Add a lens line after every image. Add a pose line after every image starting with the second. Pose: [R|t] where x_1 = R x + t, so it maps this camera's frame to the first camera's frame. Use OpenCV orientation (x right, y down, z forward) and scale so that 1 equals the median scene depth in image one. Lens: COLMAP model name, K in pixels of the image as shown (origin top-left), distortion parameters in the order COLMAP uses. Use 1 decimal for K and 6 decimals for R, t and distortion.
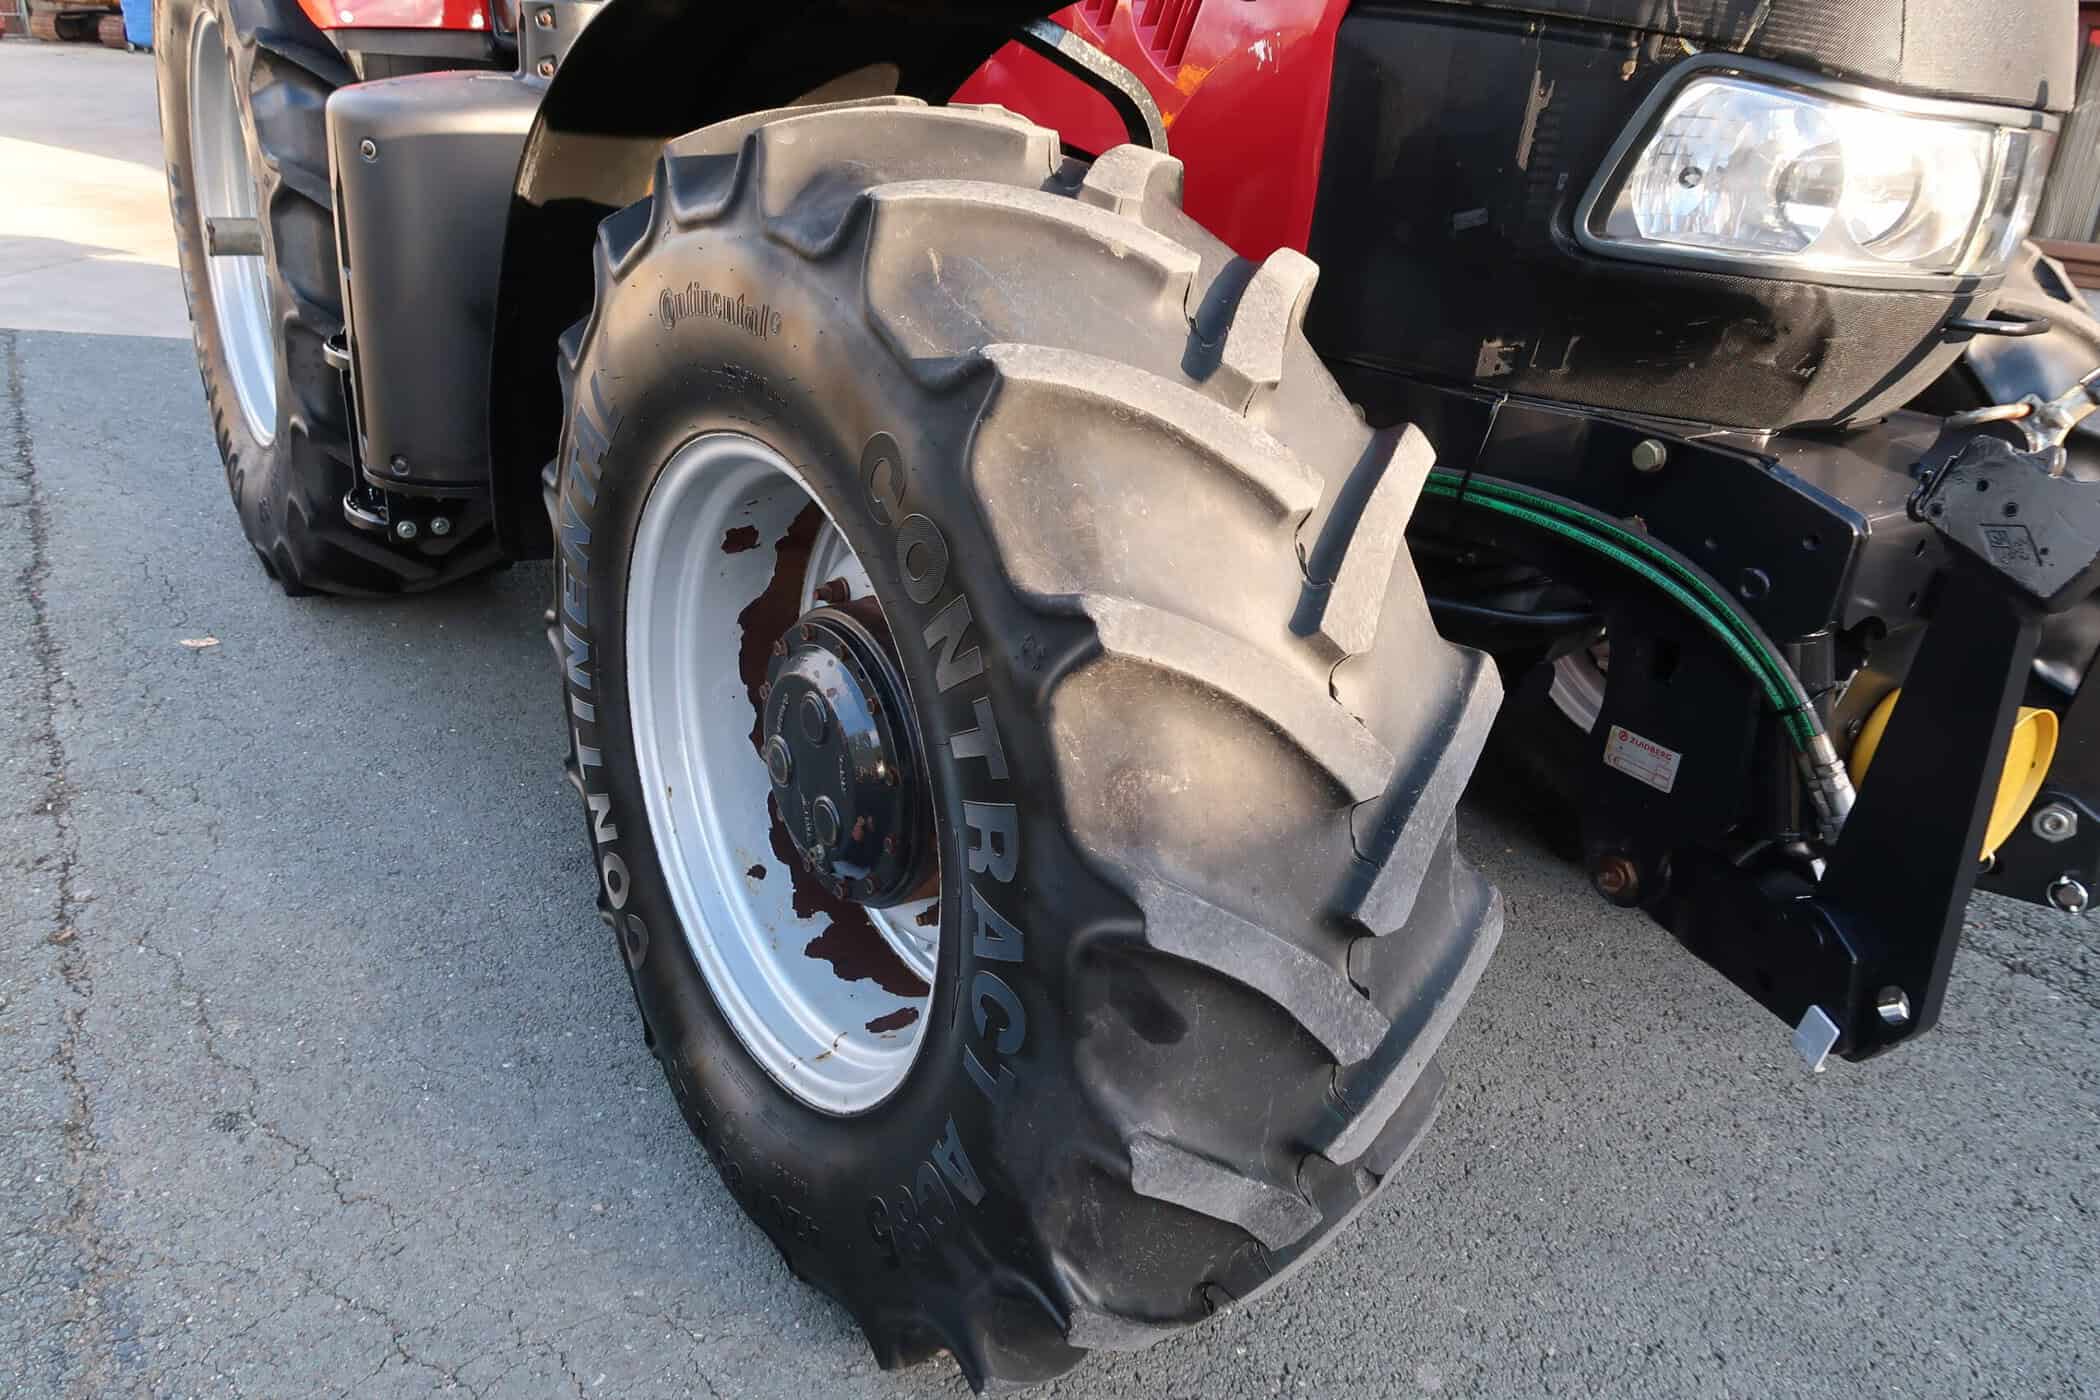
lens RADIAL K [[1440.4, 0, 1059.9], [0, 1440.4, 702.2], [0, 0, 1]] dist [-0.025697, 0.009168]
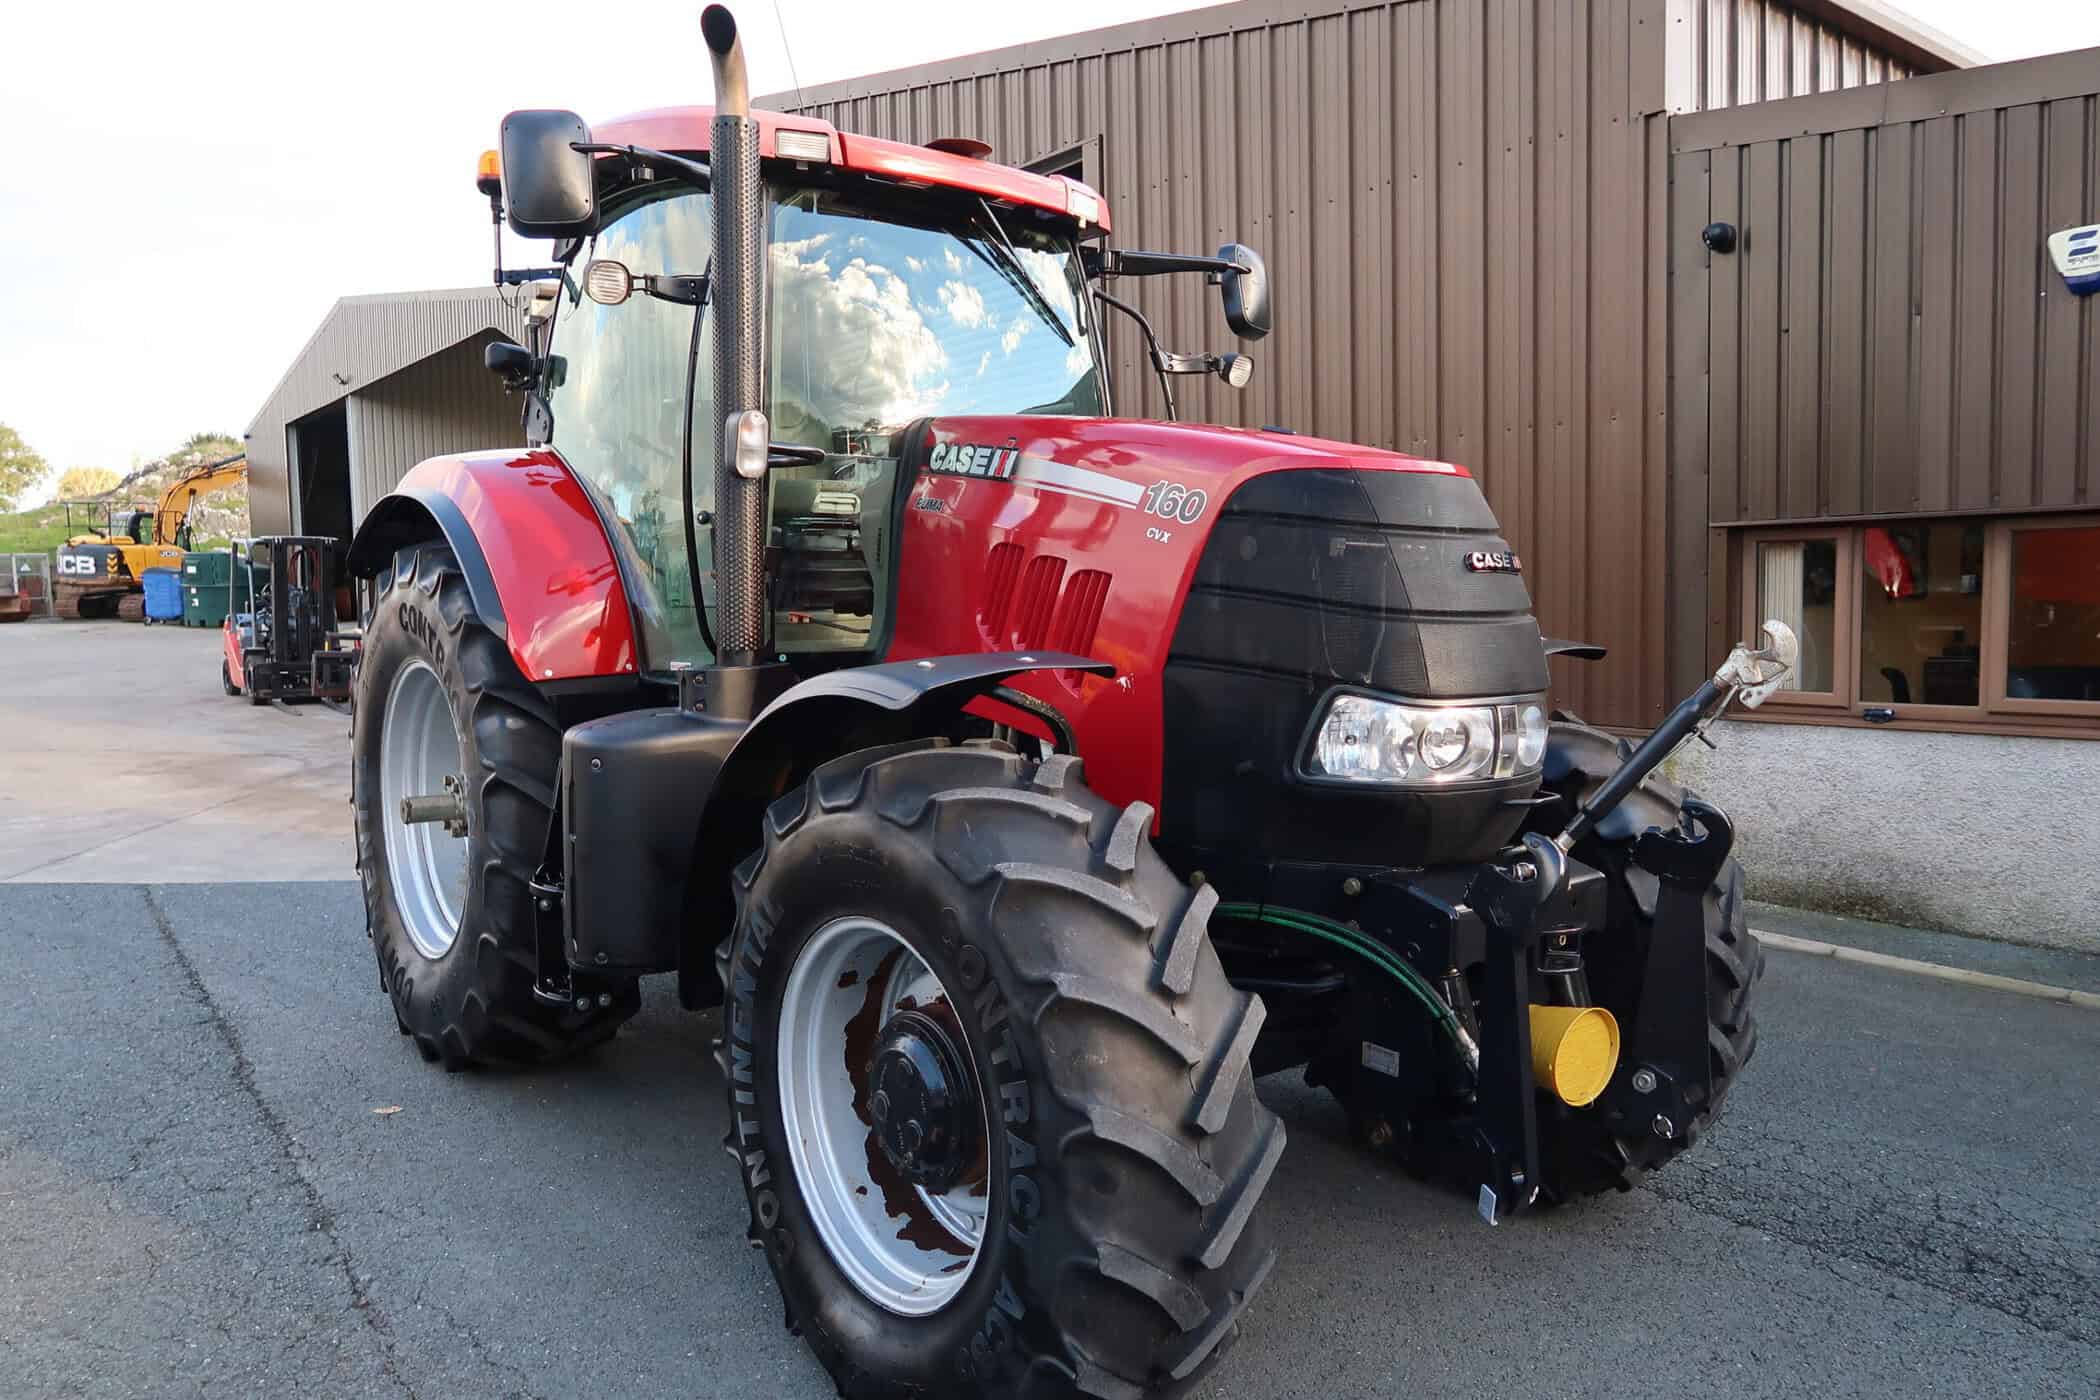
lens RADIAL K [[1440.4, 0, 1032.8], [0, 1440.4, 705.5], [0, 0, 1]] dist [-0.025697, 0.009168]
pose [[0.996728, -0.078291, 0.020081, -0.013762], [0.080625, 0.945566, -0.315286, 0.140142], [0.005696, 0.315874, 0.948784, -0.739745]]
